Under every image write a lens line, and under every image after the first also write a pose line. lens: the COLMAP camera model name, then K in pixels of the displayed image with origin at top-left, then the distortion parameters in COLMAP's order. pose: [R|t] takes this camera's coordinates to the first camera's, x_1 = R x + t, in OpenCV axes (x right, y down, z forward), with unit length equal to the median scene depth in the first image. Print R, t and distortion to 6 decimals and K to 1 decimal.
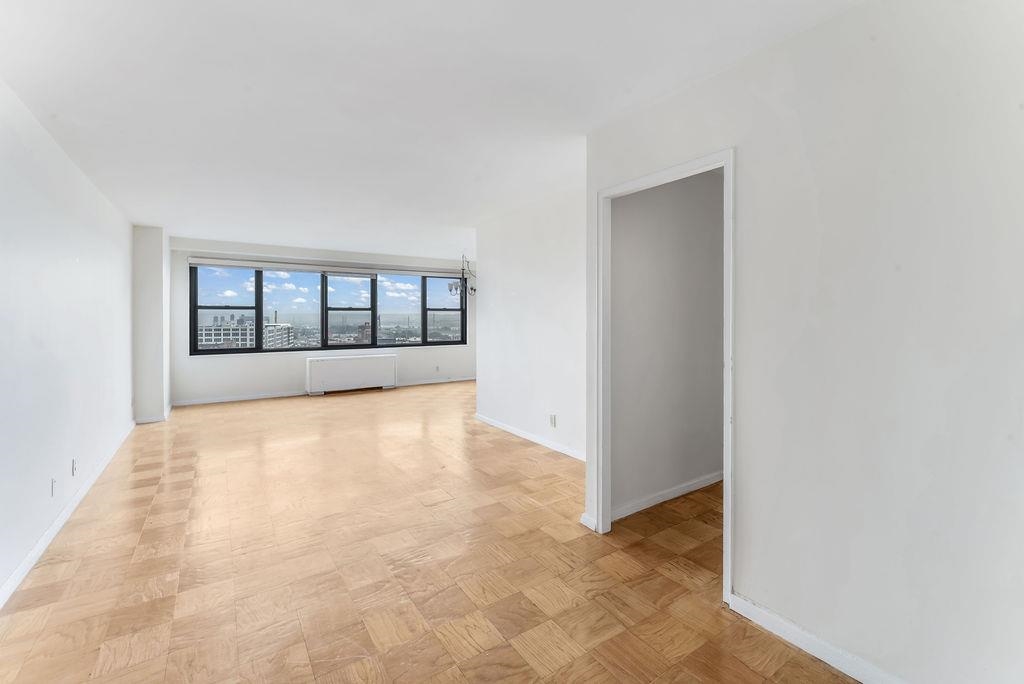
lens RADIAL K [[434.8, 0, 509.4], [0, 434.8, 311.4], [0, 0, 1]] dist [-0.002129, -0.000473]
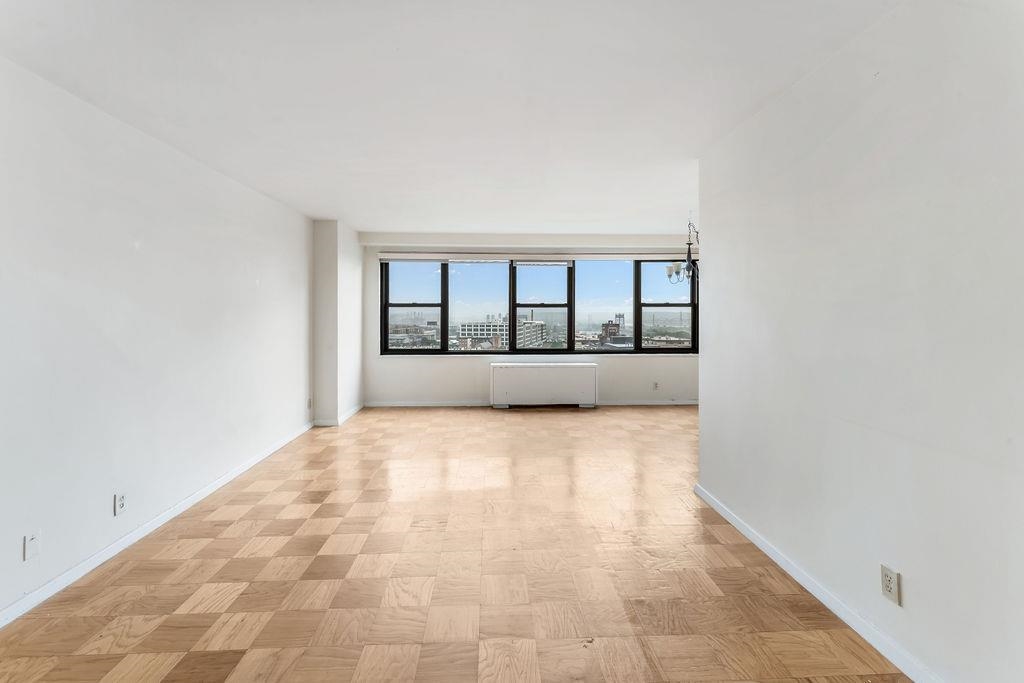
lens RADIAL K [[434.8, 0, 509.4], [0, 434.8, 310.9], [0, 0, 1]] dist [-0.002129, -0.000473]
pose [[0.854297, -0.004853, -0.519762, 0.006450], [0.006343, 0.999979, 0.001090, 0.004150], [0.519746, -0.004229, 0.854310, 0.289876]]
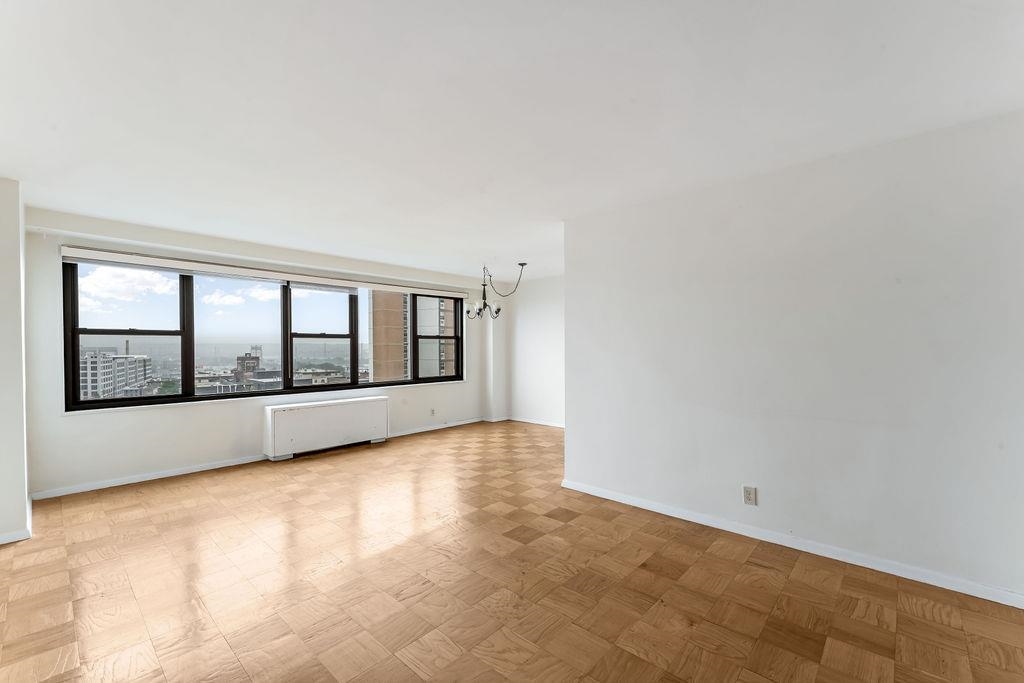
lens RADIAL K [[427.6, 0, 513.5], [0, 427.6, 345.1], [0, 0, 1]] dist [-0.000033, -0.000710]
pose [[0.970575, -0.000994, 0.240799, -0.247984], [-0.001178, 0.999960, 0.008875, 0.003631], [-0.240798, -0.008897, 0.970535, 0.251936]]
